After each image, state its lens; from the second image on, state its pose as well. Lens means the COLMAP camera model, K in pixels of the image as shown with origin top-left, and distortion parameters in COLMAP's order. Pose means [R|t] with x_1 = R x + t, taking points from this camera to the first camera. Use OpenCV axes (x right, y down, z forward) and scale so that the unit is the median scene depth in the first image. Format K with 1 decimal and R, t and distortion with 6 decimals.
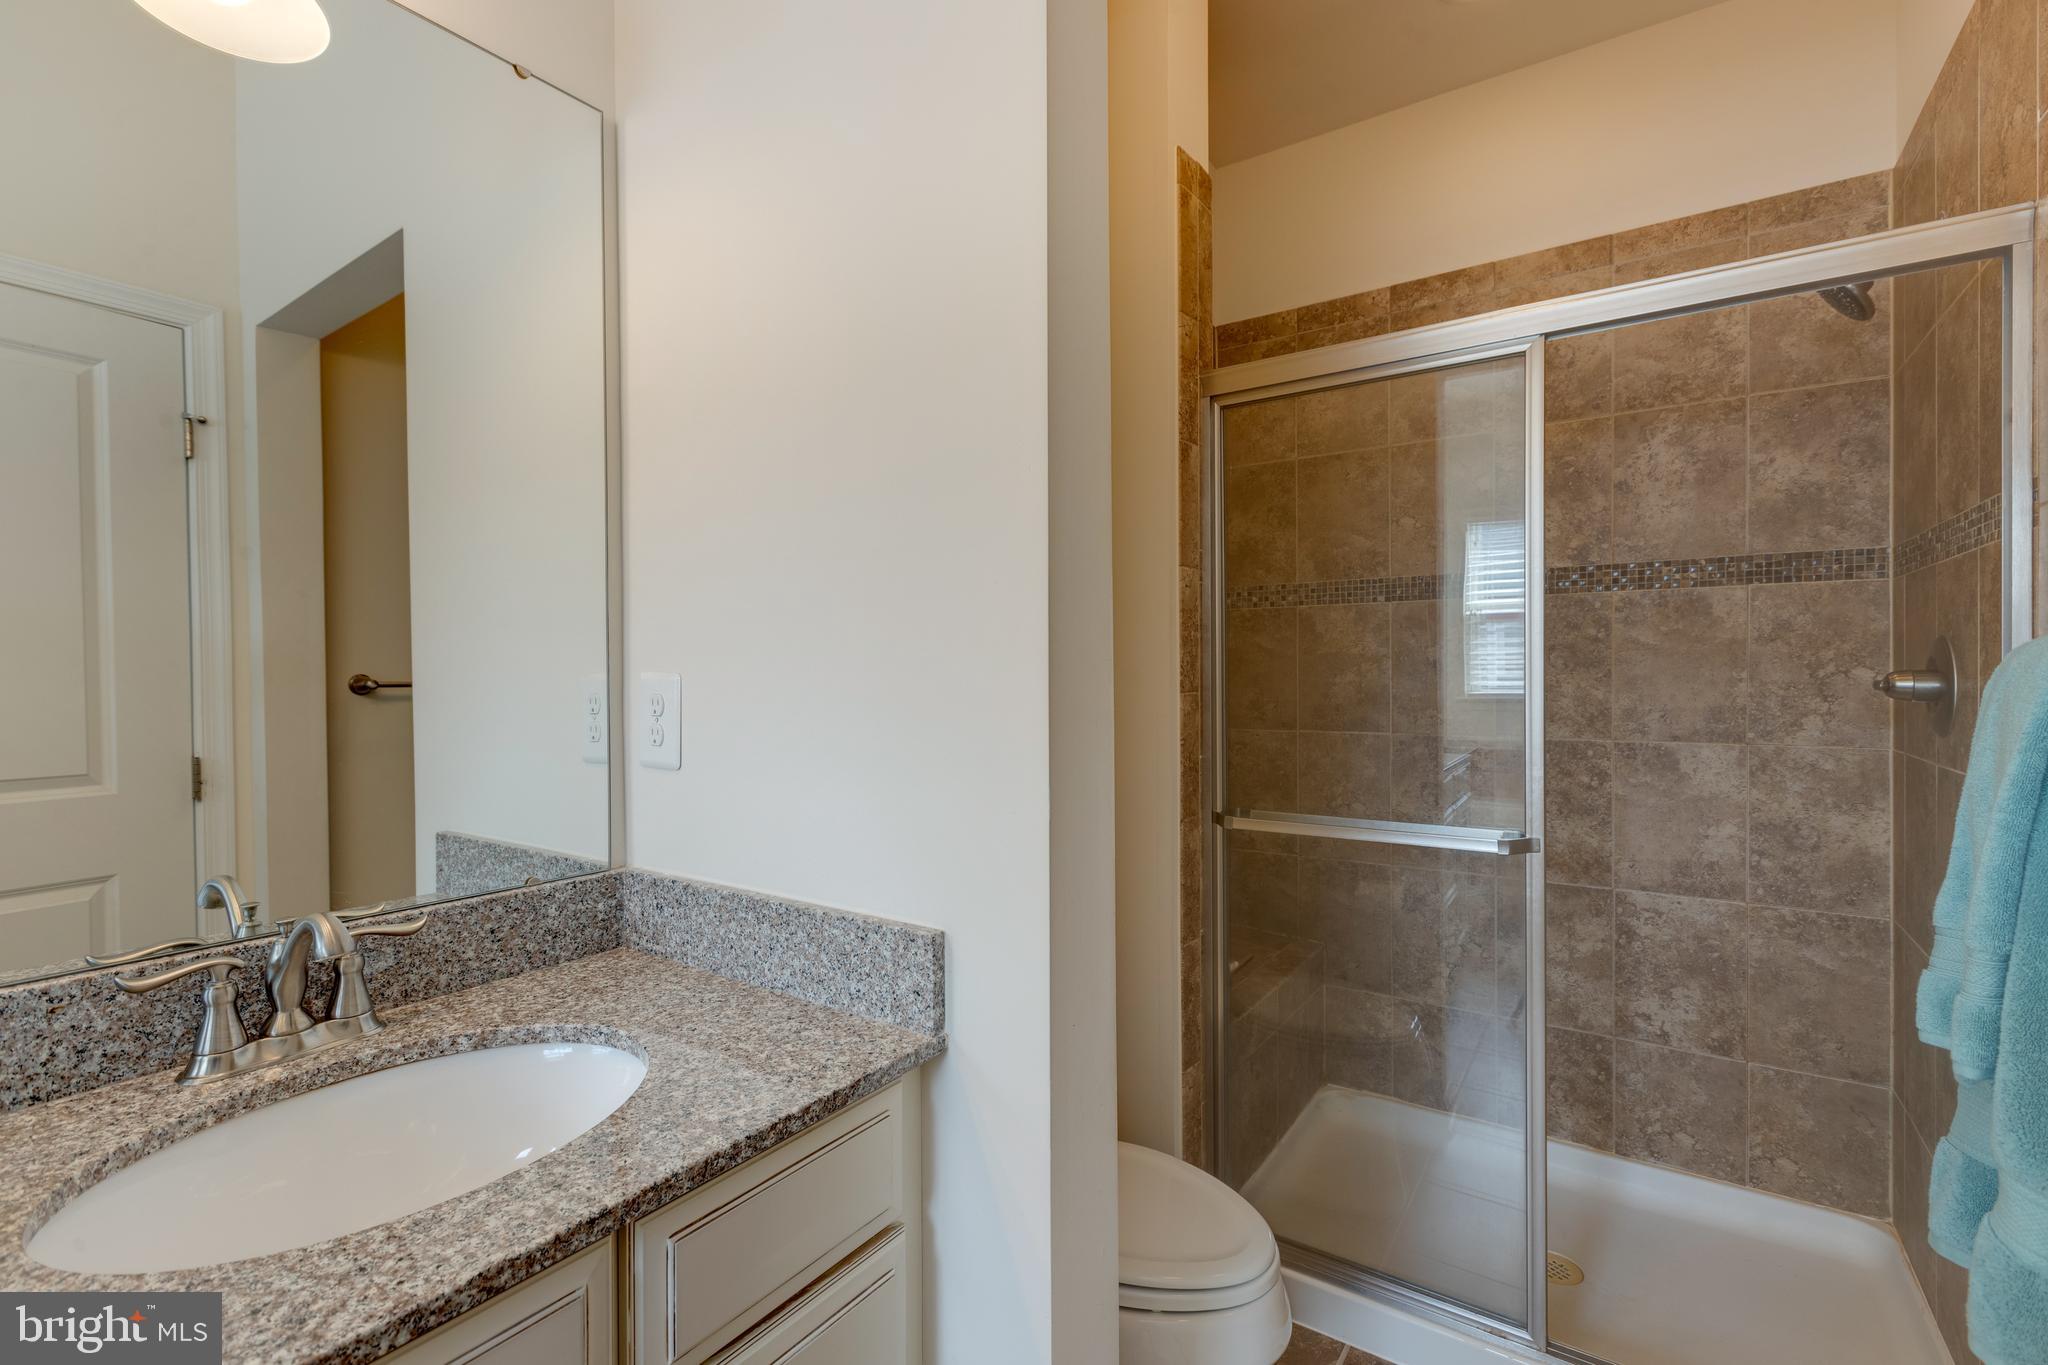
lens RADIAL K [[911.1, 0, 1026.8], [0, 911.1, 677.3], [0, 0, 1]] dist [0.003873, -0.001262]
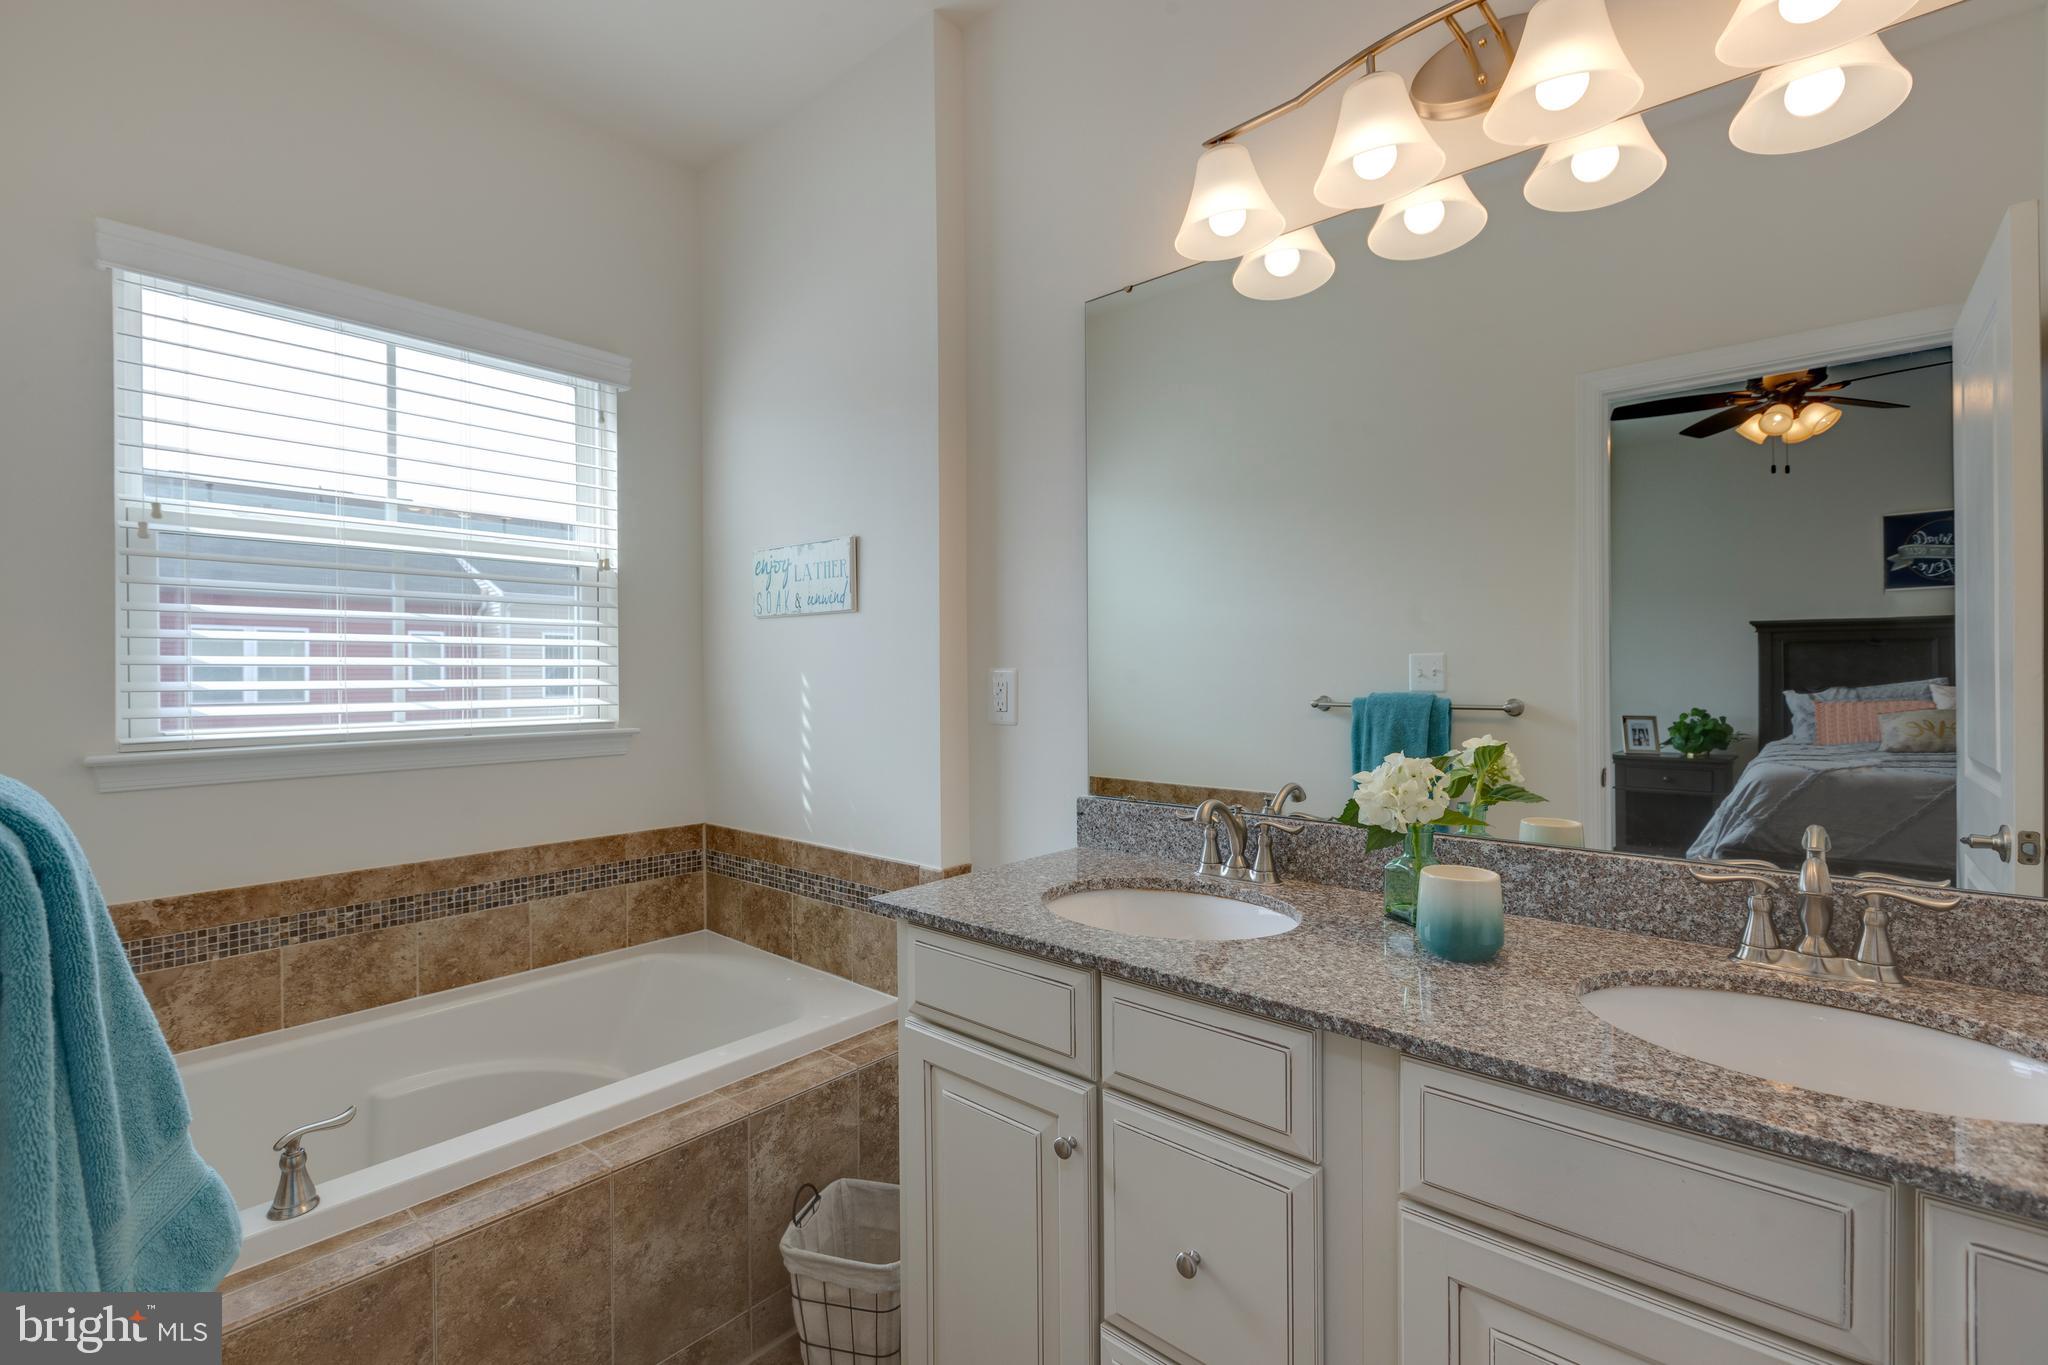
lens RADIAL K [[911.1, 0, 1026.8], [0, 911.1, 677.3], [0, 0, 1]] dist [0.003873, -0.001262]
pose [[-0.099193, 0.015162, -0.994953, 0.540014], [-0.001978, 0.999879, 0.015434, 0.002587], [0.995066, 0.003499, -0.099151, 0.081968]]
